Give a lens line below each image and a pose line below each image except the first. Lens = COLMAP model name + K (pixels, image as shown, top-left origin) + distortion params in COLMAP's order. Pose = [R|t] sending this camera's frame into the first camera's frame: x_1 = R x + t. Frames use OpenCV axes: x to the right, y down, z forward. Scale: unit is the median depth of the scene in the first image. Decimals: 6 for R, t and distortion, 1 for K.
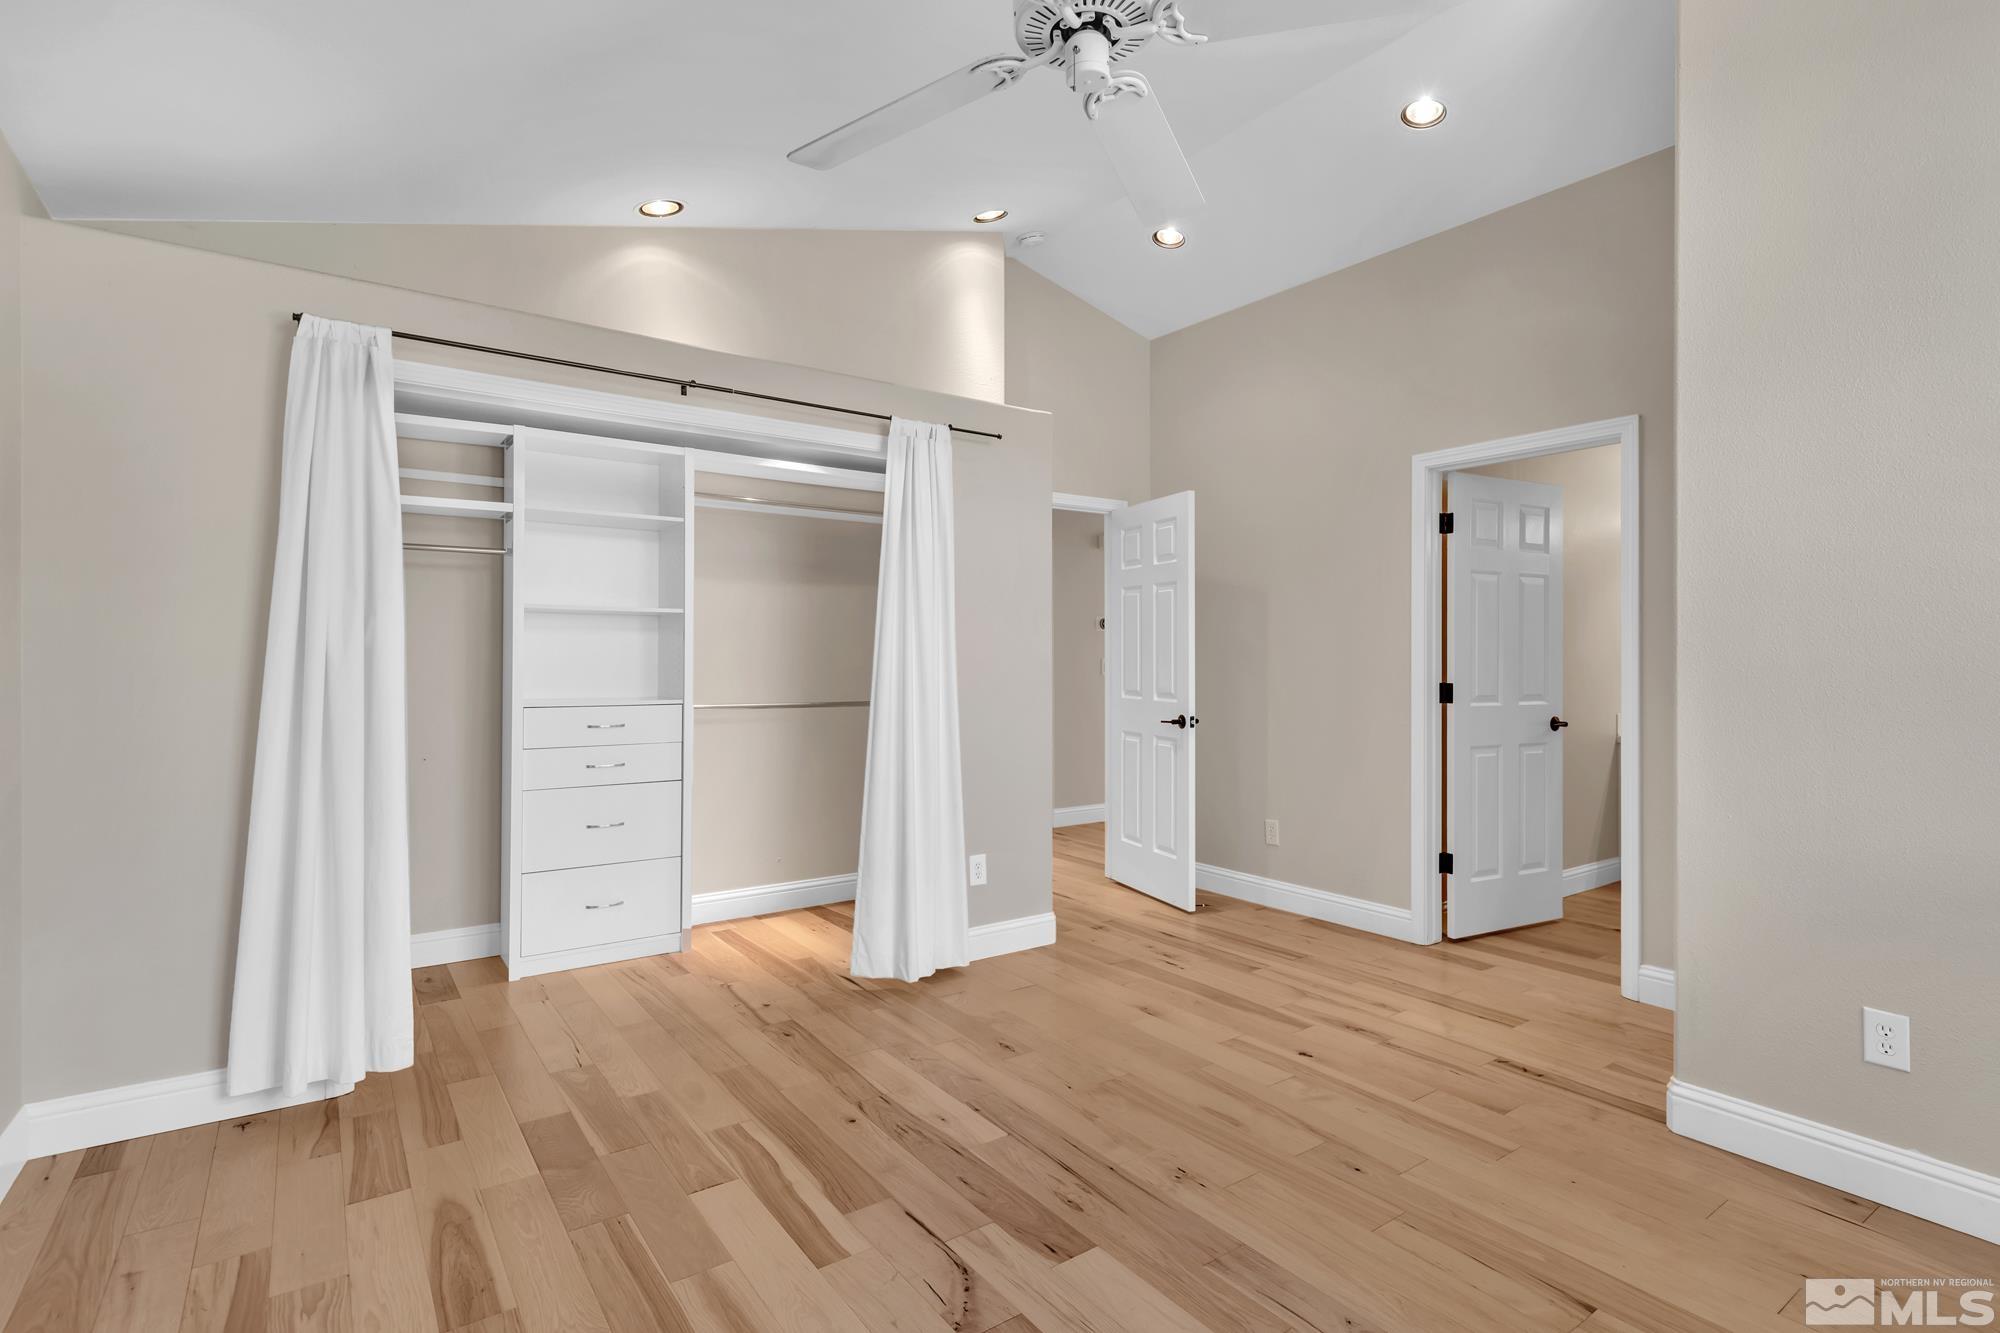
lens RADIAL K [[982.7, 0, 1000.0], [0, 982.7, 666.5], [0, 0, 1]] dist [-0.001643, -0.000182]
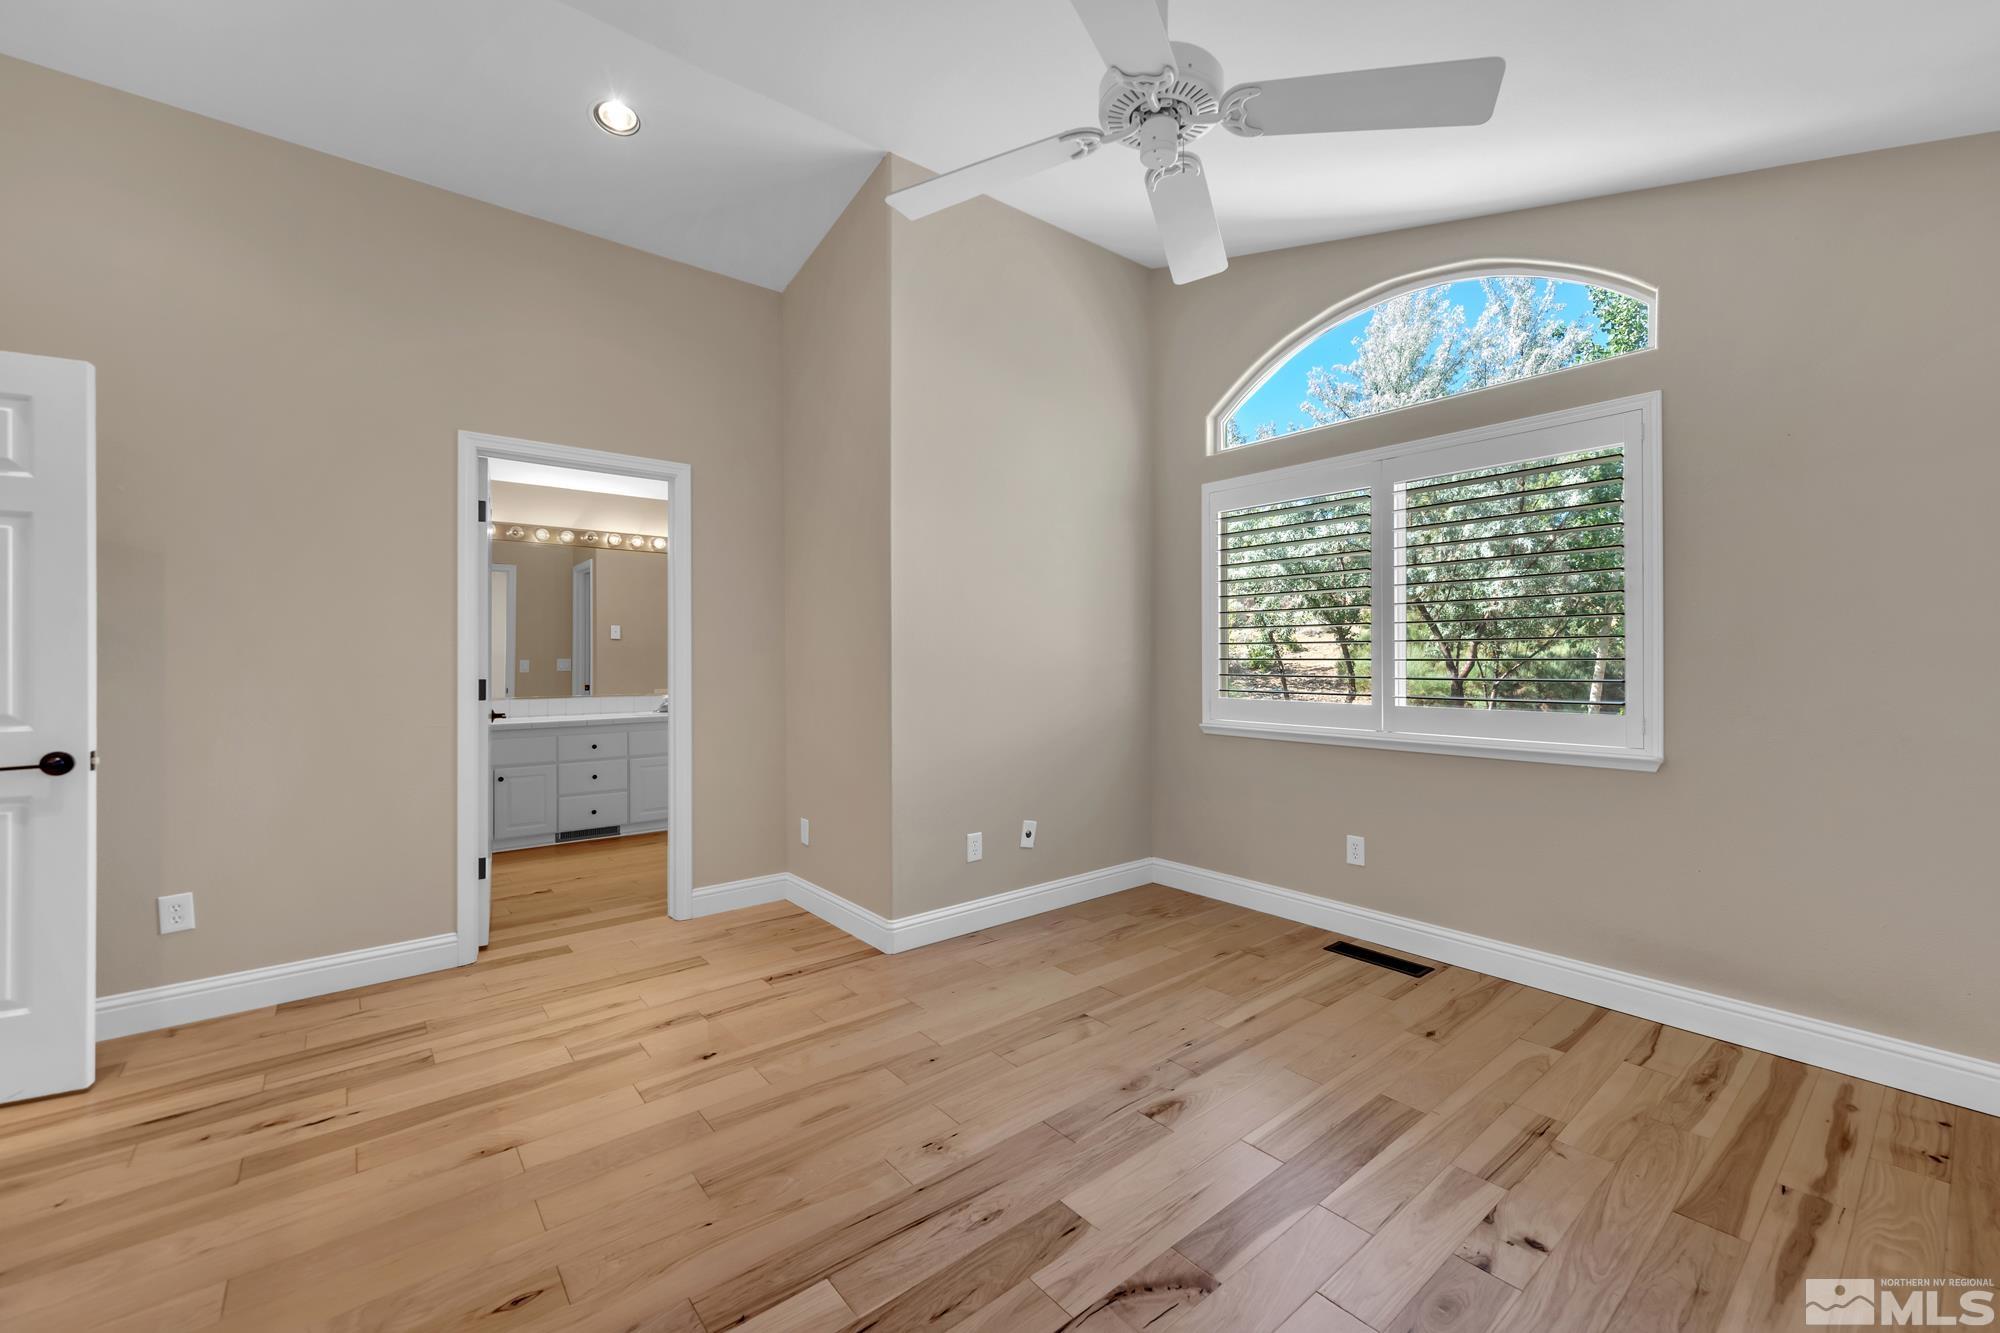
lens RADIAL K [[803.2, 0, 1041.3], [0, 803.2, 660.7], [0, 0, 1]] dist [0.008513, -0.000548]
pose [[-0.095509, -0.005309, 0.995414, -0.543867], [0.007225, 0.999956, 0.006026, -0.002978], [-0.995402, 0.007768, -0.095466, 0.774715]]
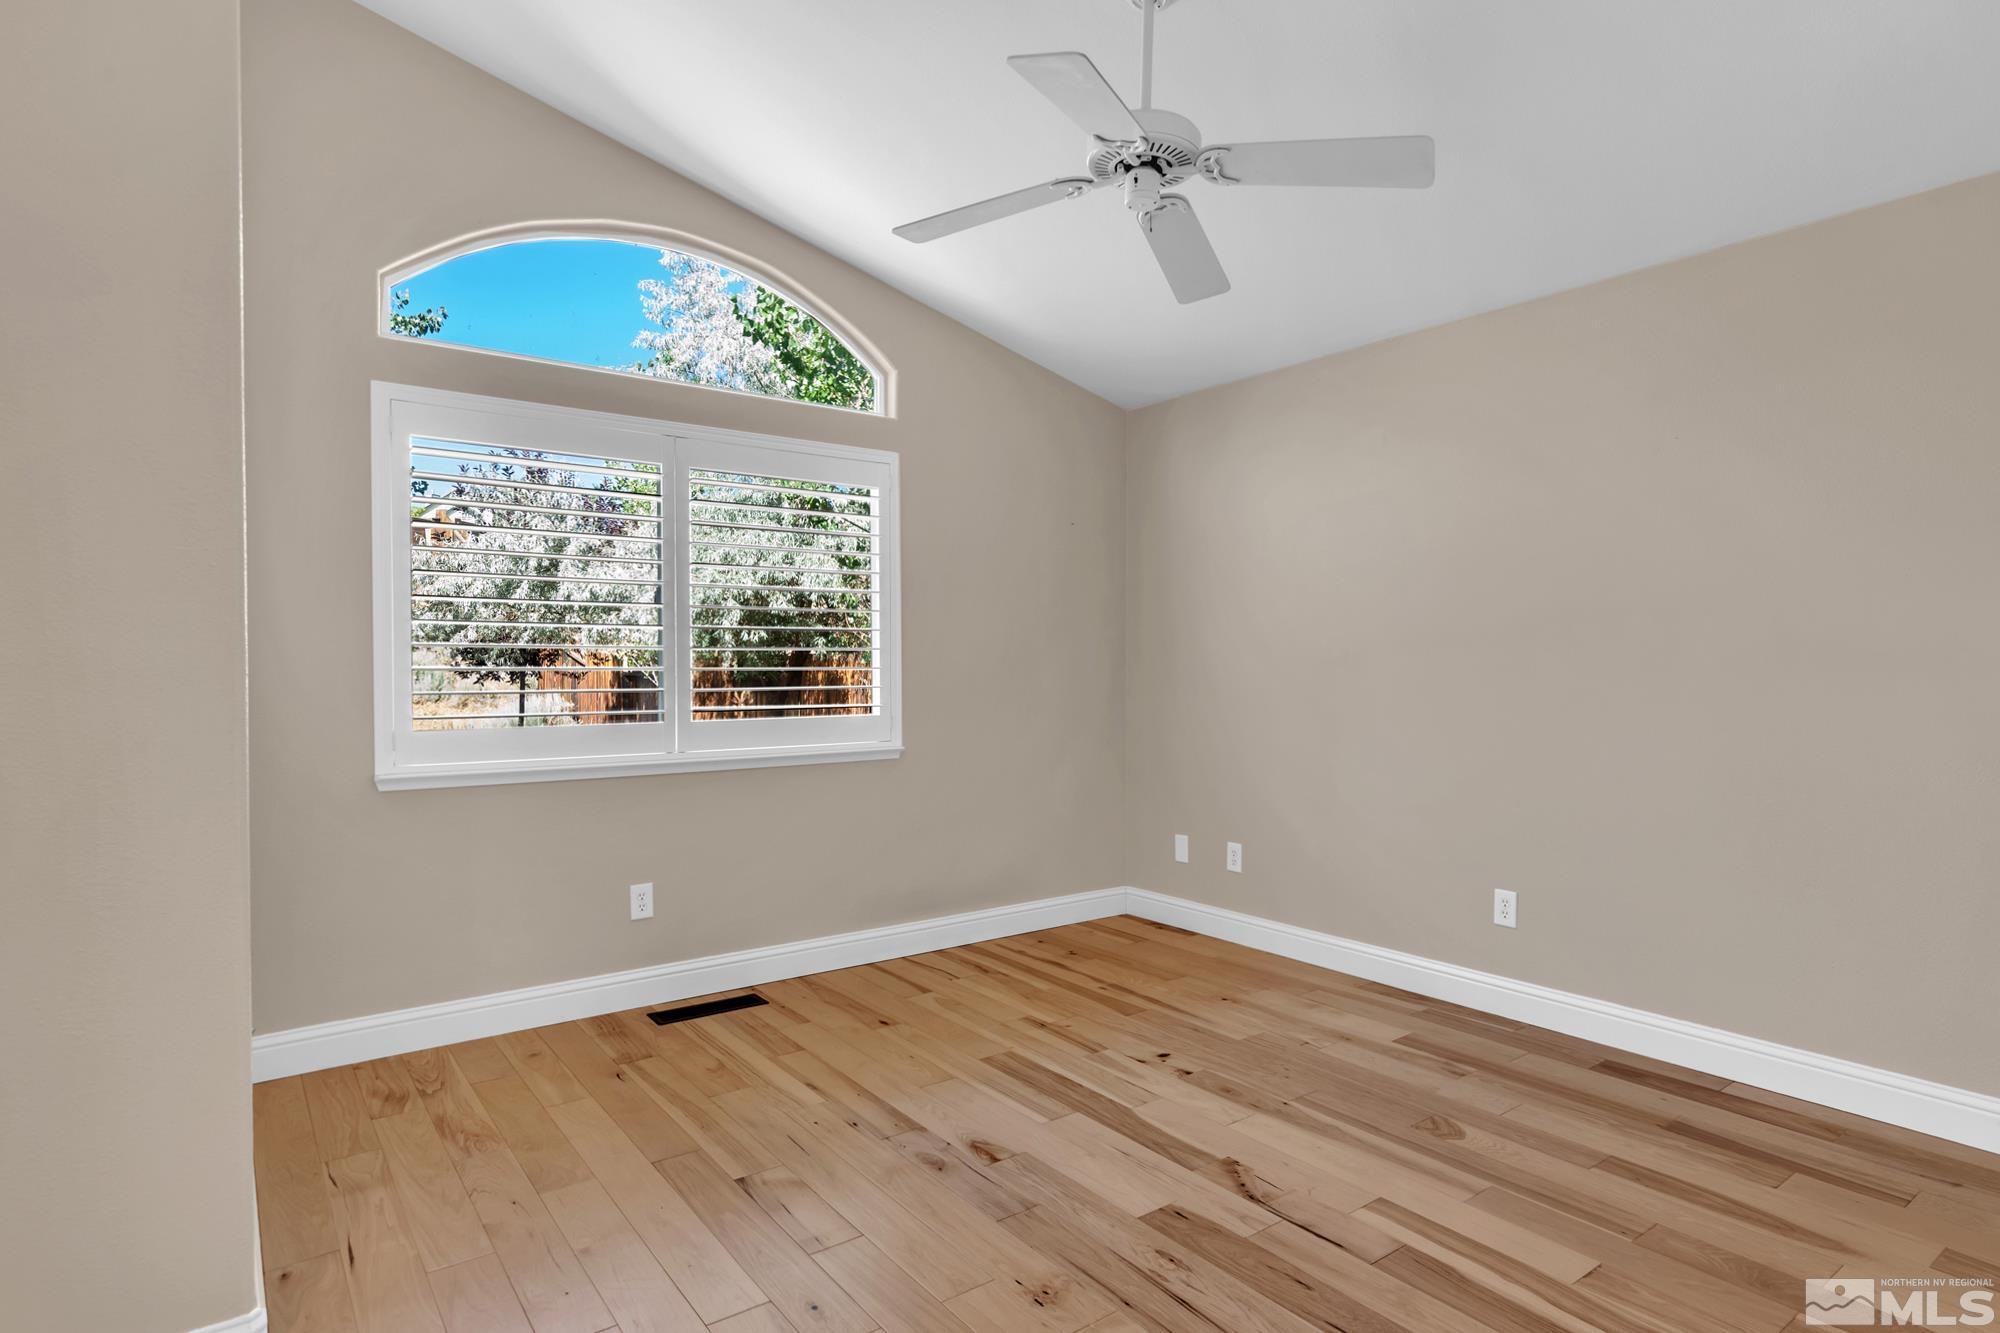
lens RADIAL K [[1047.3, 0, 1000.0], [0, 1047.3, 666.5], [0, 0, 1]] dist [0.000608, 0.003273]
pose [[-0.999878, 0.000544, -0.015613, 0.185608], [0.000458, 0.999985, 0.005523, -0.005503], [0.015615, 0.005515, -0.999863, 1.492737]]
